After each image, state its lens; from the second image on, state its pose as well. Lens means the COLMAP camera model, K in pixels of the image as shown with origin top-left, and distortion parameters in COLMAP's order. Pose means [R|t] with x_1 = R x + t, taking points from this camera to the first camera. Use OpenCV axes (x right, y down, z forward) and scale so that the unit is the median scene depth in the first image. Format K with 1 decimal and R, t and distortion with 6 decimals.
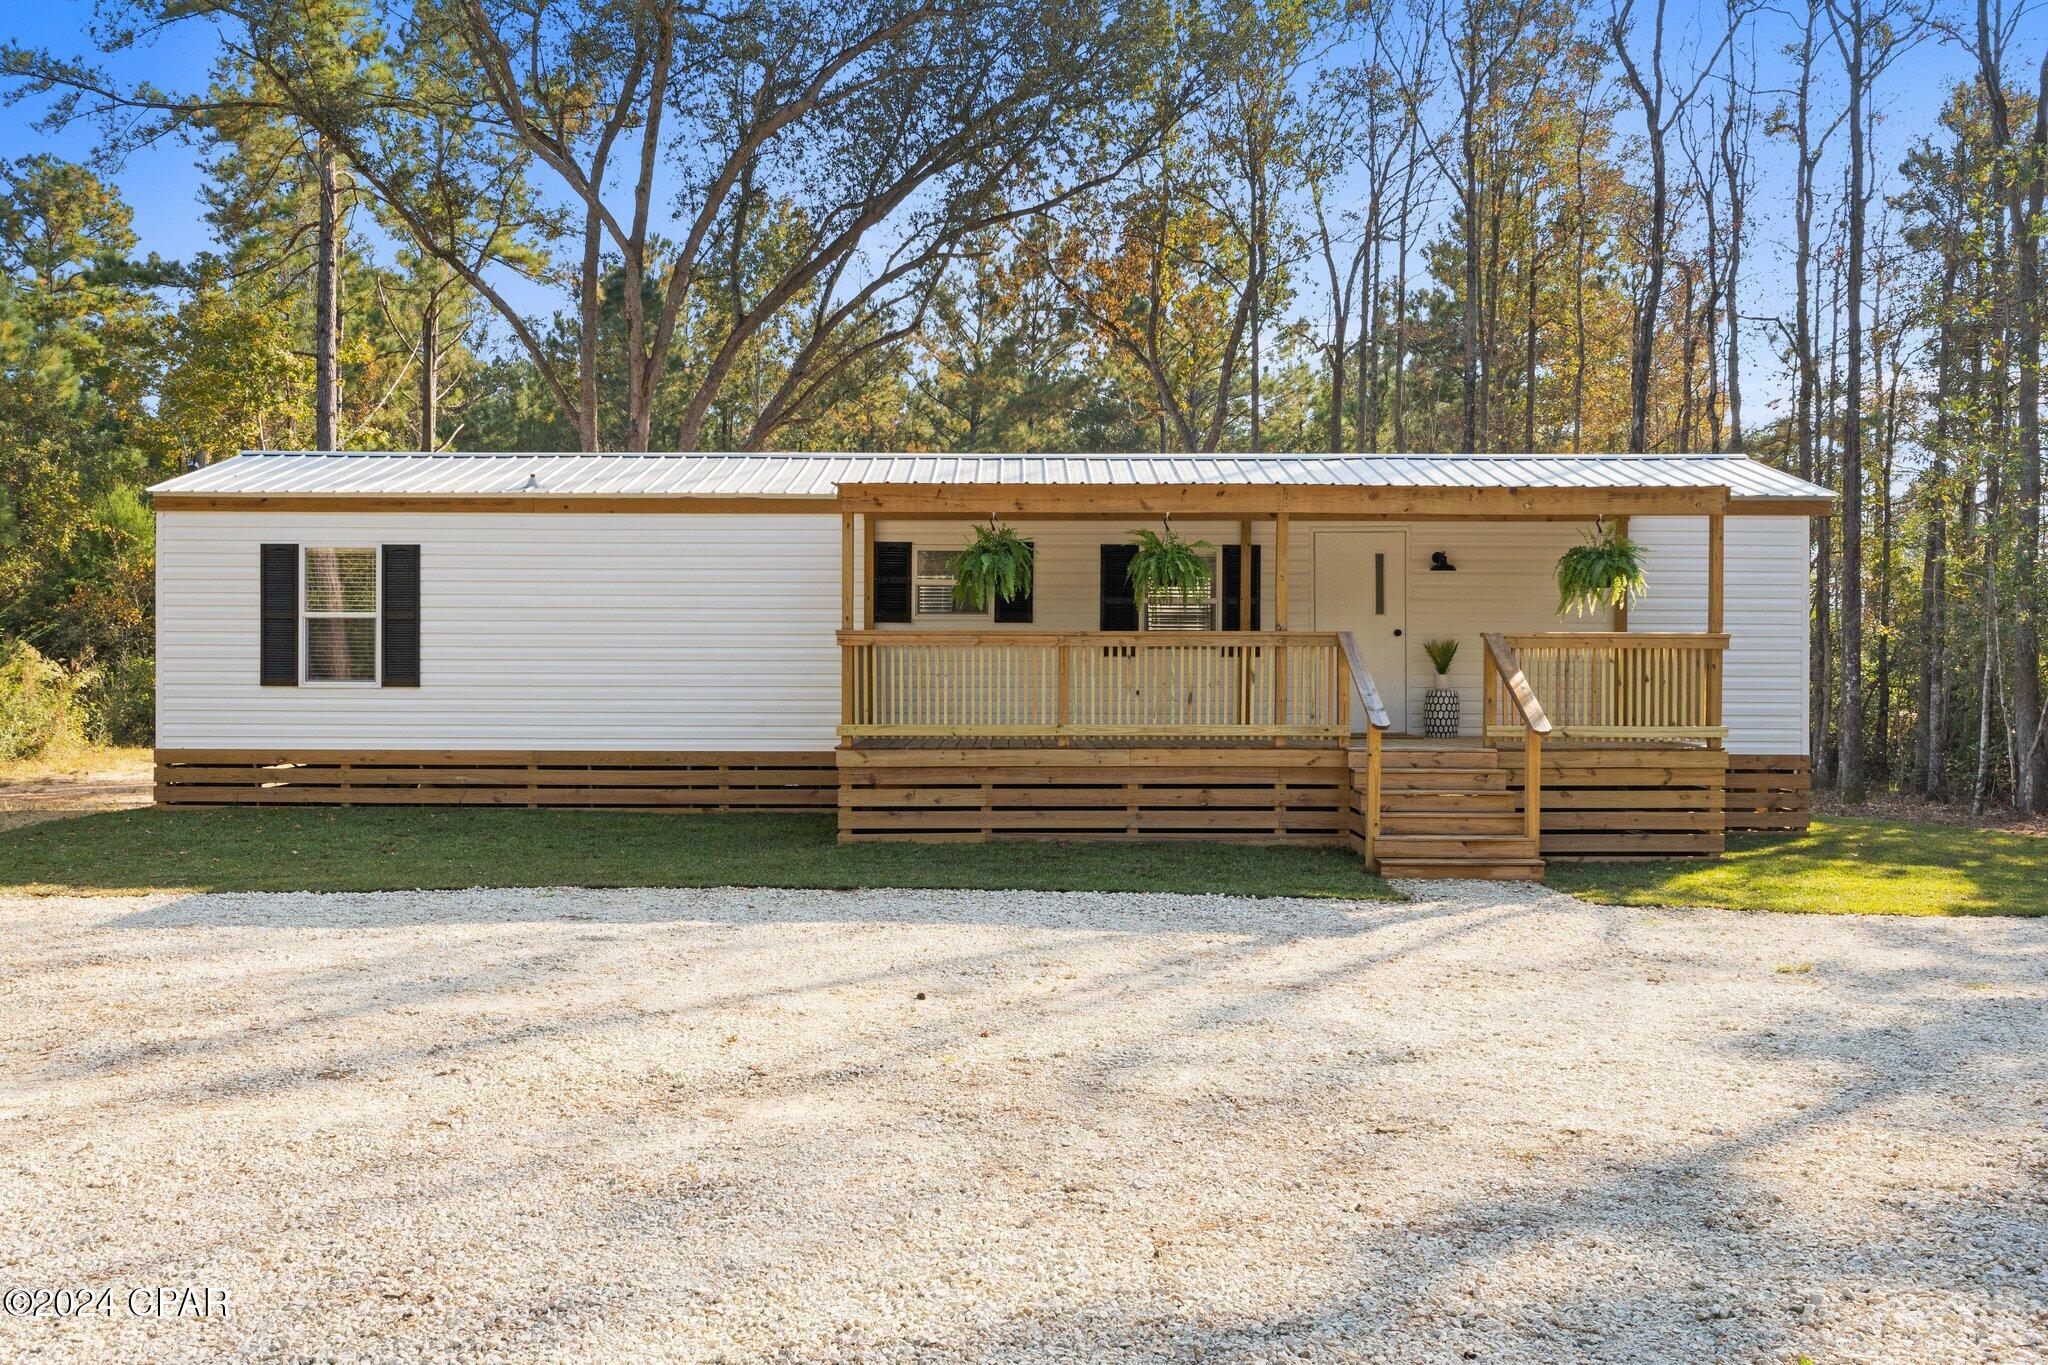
lens RADIAL K [[1766.4, 0, 1009.9], [0, 1766.4, 662.7], [0, 0, 1]] dist [0.004642, -0.010116]
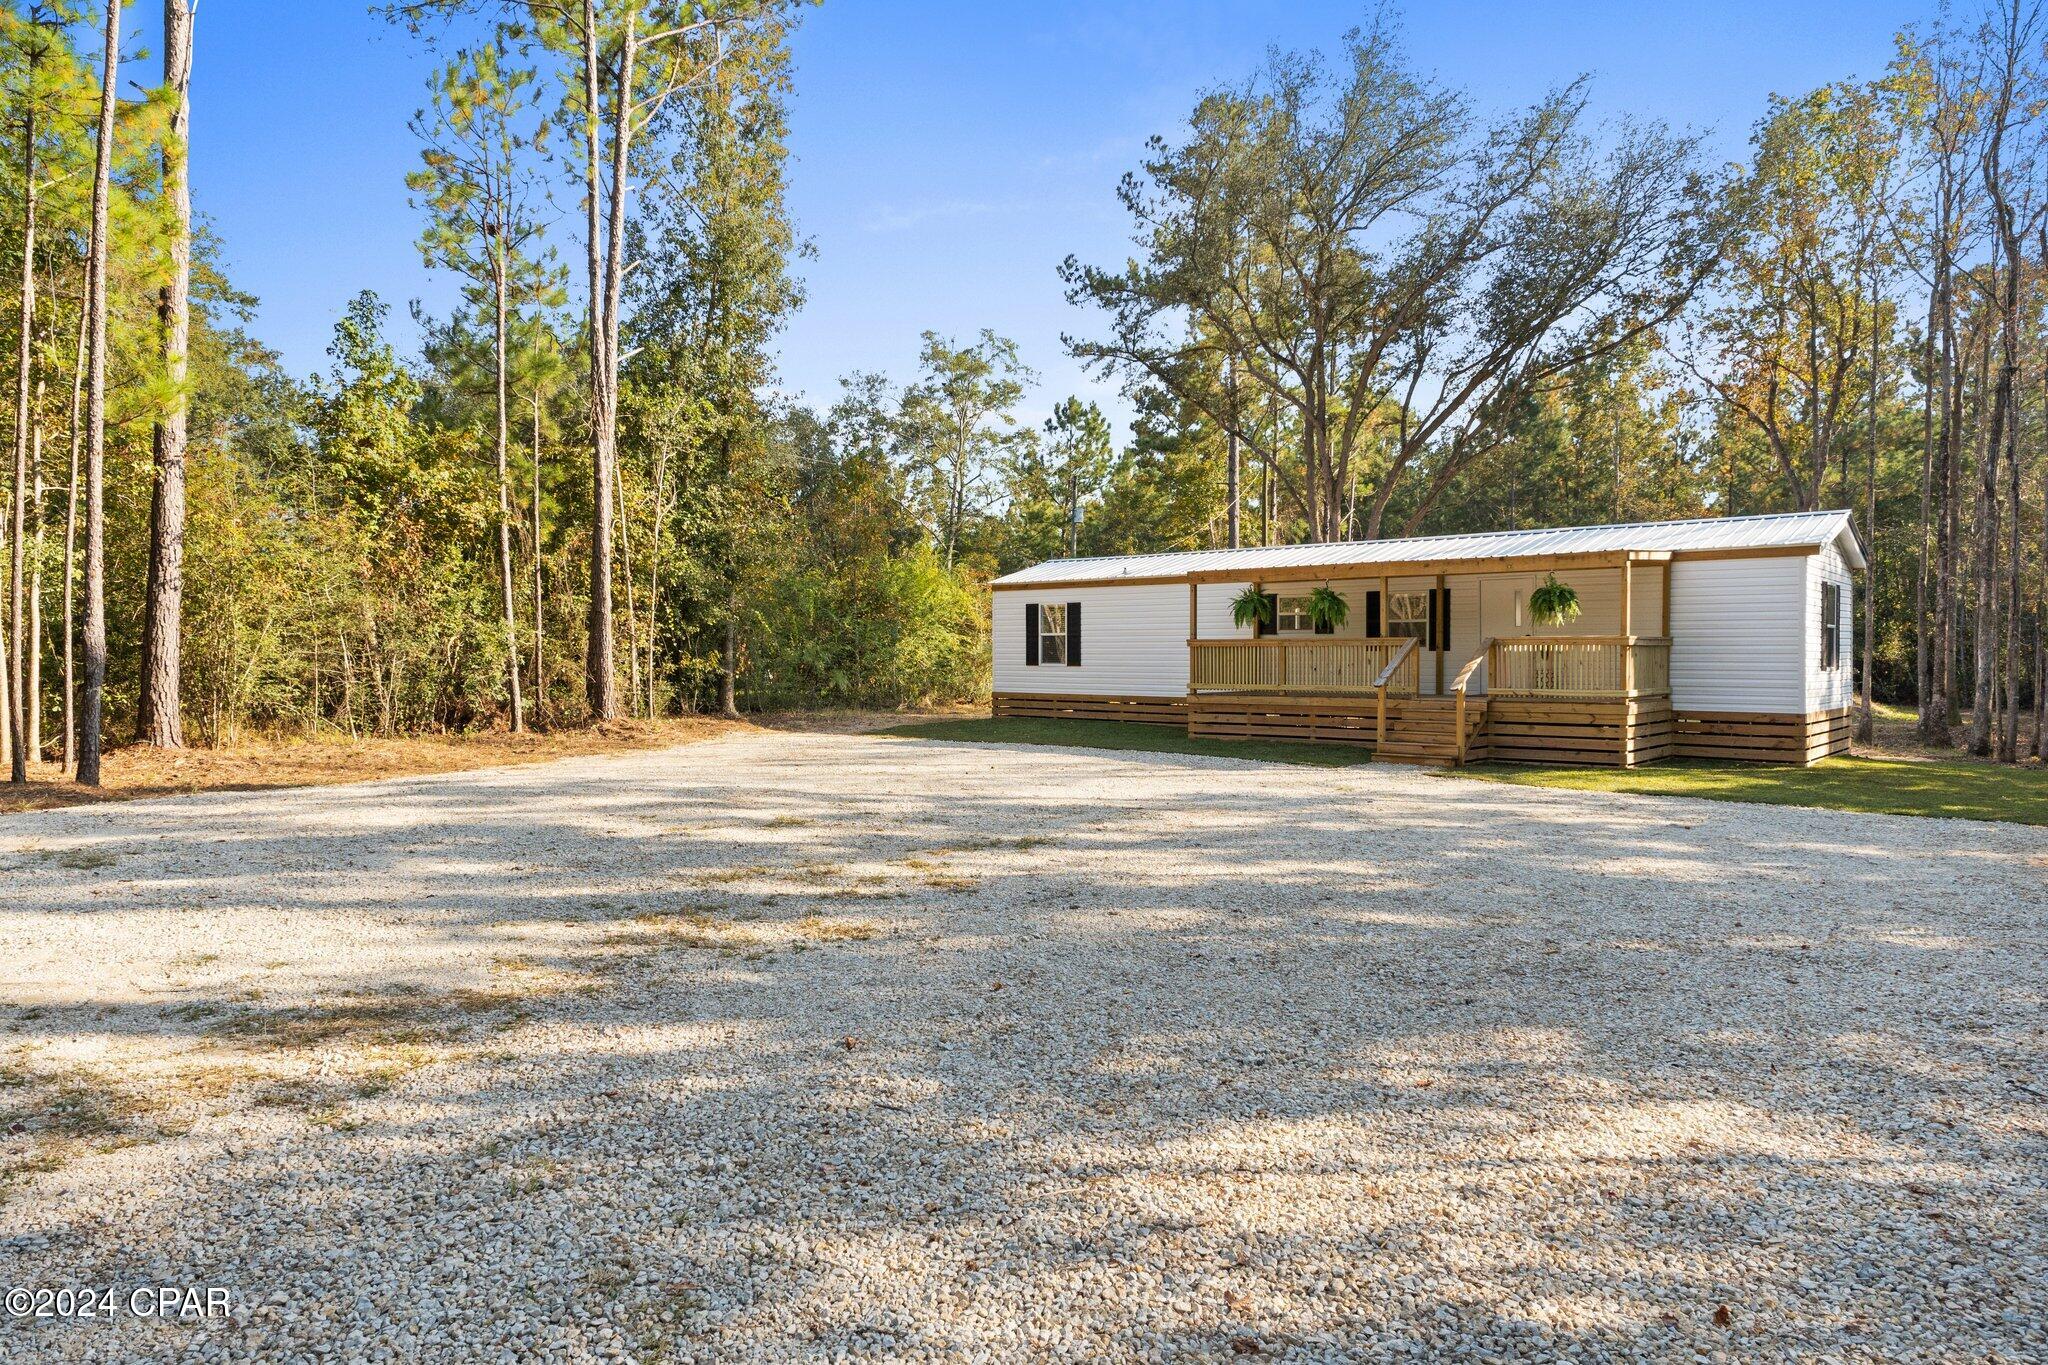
lens RADIAL K [[1311.2, 0, 1026.3], [0, 1311.2, 676.4], [0, 0, 1]] dist [0.003911, -0.001451]
pose [[0.754289, 0.007819, -0.656496, 0.697654], [0.001822, 0.999900, 0.014003, 0.003192], [0.656540, -0.011759, 0.754199, -0.291328]]
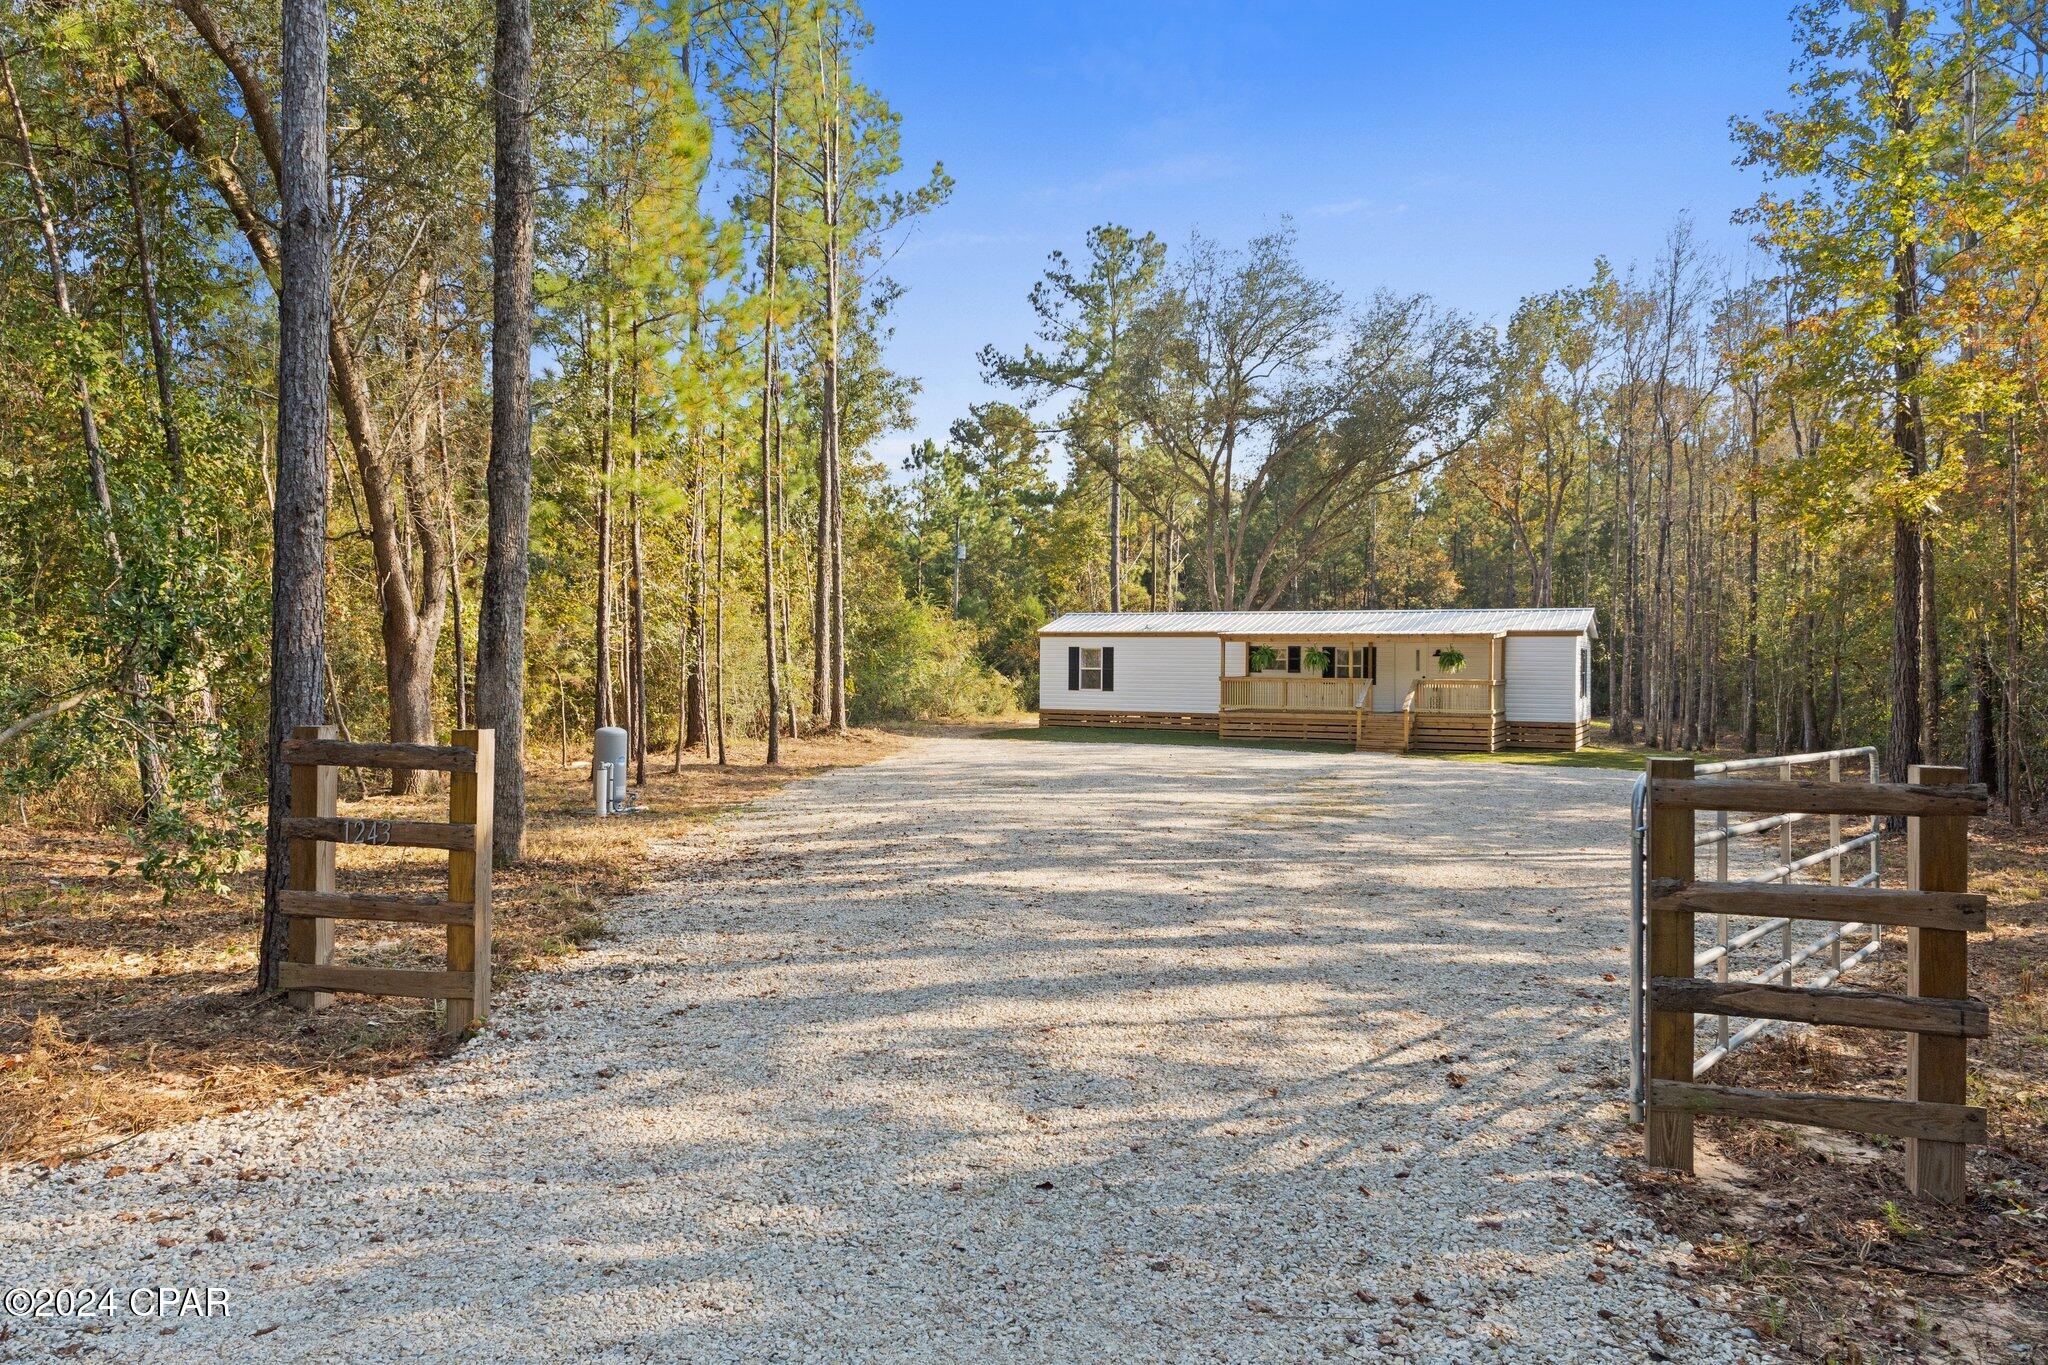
lens RADIAL K [[1483.7, 0, 1024.1], [0, 1483.7, 676.7], [0, 0, 1]] dist [-0.004493, 0.000019]
pose [[0.892141, 0.009840, -0.451650, 0.741015], [-0.005983, 0.999932, 0.009967, -0.038667], [0.451718, -0.006190, 0.892139, -1.484168]]
